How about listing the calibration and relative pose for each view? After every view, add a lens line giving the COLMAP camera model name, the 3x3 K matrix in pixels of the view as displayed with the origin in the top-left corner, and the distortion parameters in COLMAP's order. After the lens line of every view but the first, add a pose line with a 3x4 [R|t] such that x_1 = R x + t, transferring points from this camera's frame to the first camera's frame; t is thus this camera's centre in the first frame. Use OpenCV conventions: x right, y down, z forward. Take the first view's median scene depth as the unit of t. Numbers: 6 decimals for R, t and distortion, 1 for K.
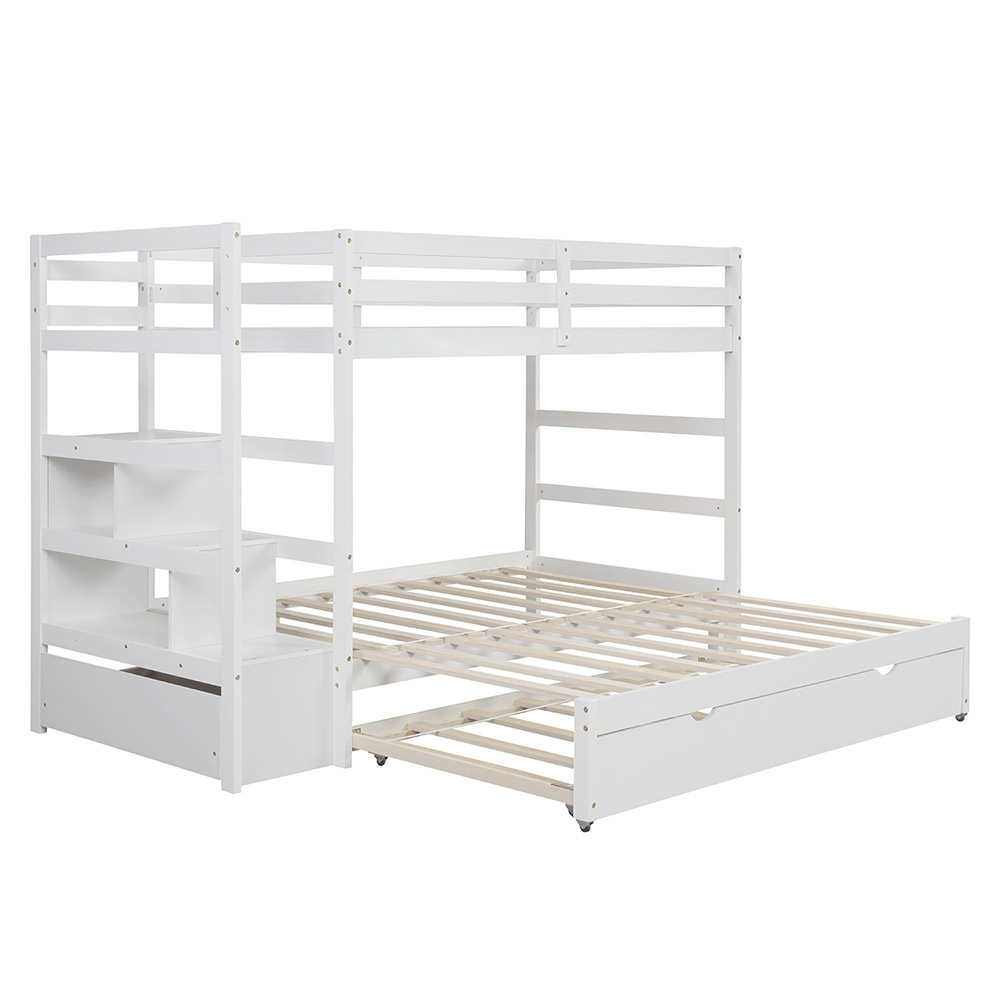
lens RADIAL K [[1765.7, 0, 500.0], [0, 1765.7, 500.0], [0, 0, 1]] dist [0.149768, 0.148458]
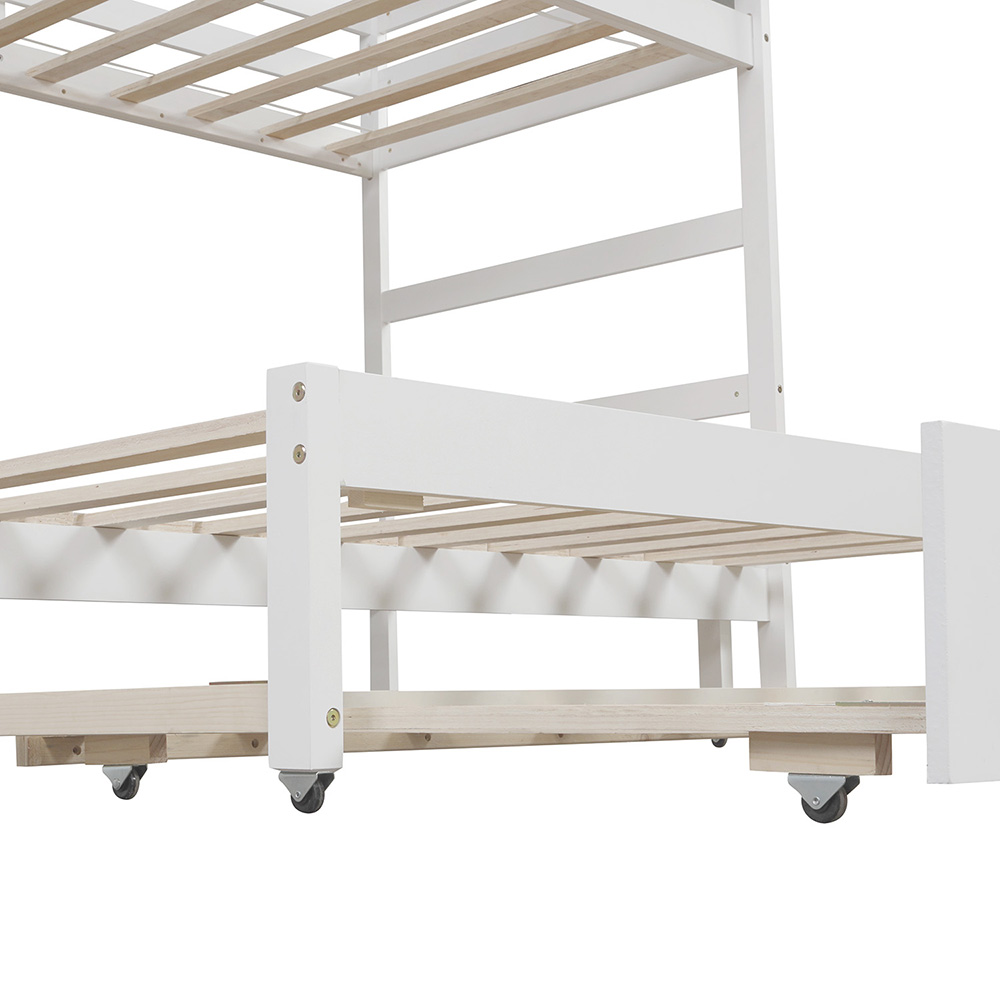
lens RADIAL K [[2155.4, 0, 500.0], [0, 2155.4, 500.0], [0, 0, 1]] dist [0.025241, 0.067296]
pose [[0.999797, -0.020127, 0.000461, 0.058359], [0.019813, 0.979602, -0.199970, 0.148229], [0.003573, 0.199939, 0.979802, 0.435040]]
